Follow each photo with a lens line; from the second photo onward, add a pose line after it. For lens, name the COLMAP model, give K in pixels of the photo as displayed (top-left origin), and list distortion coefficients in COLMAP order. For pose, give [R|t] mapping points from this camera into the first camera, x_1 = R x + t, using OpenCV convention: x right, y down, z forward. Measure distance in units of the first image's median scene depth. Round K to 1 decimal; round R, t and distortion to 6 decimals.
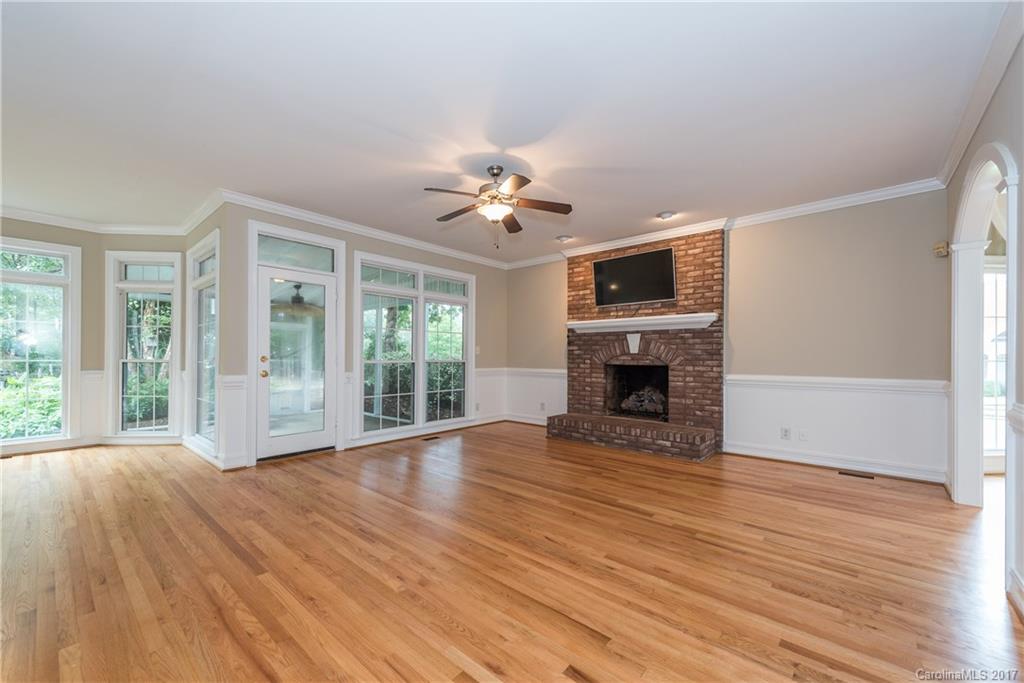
lens RADIAL K [[393.0, 0, 503.1], [0, 393.0, 345.4], [0, 0, 1]] dist [0.001292, 0.000060]
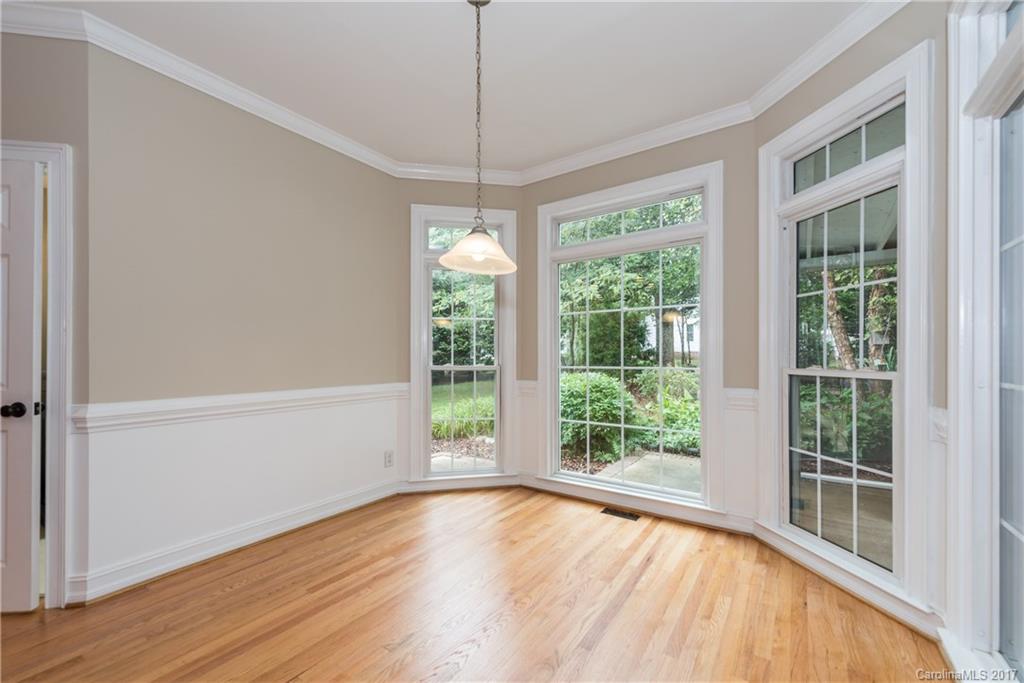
lens RADIAL K [[393.0, 0, 503.1], [0, 393.0, 345.4], [0, 0, 1]] dist [0.001292, 0.000060]
pose [[0.060427, -0.001890, -0.998171, -0.289446], [0.002601, 0.999995, -0.001736, 0.003228], [0.998169, -0.002491, 0.060431, 0.349896]]
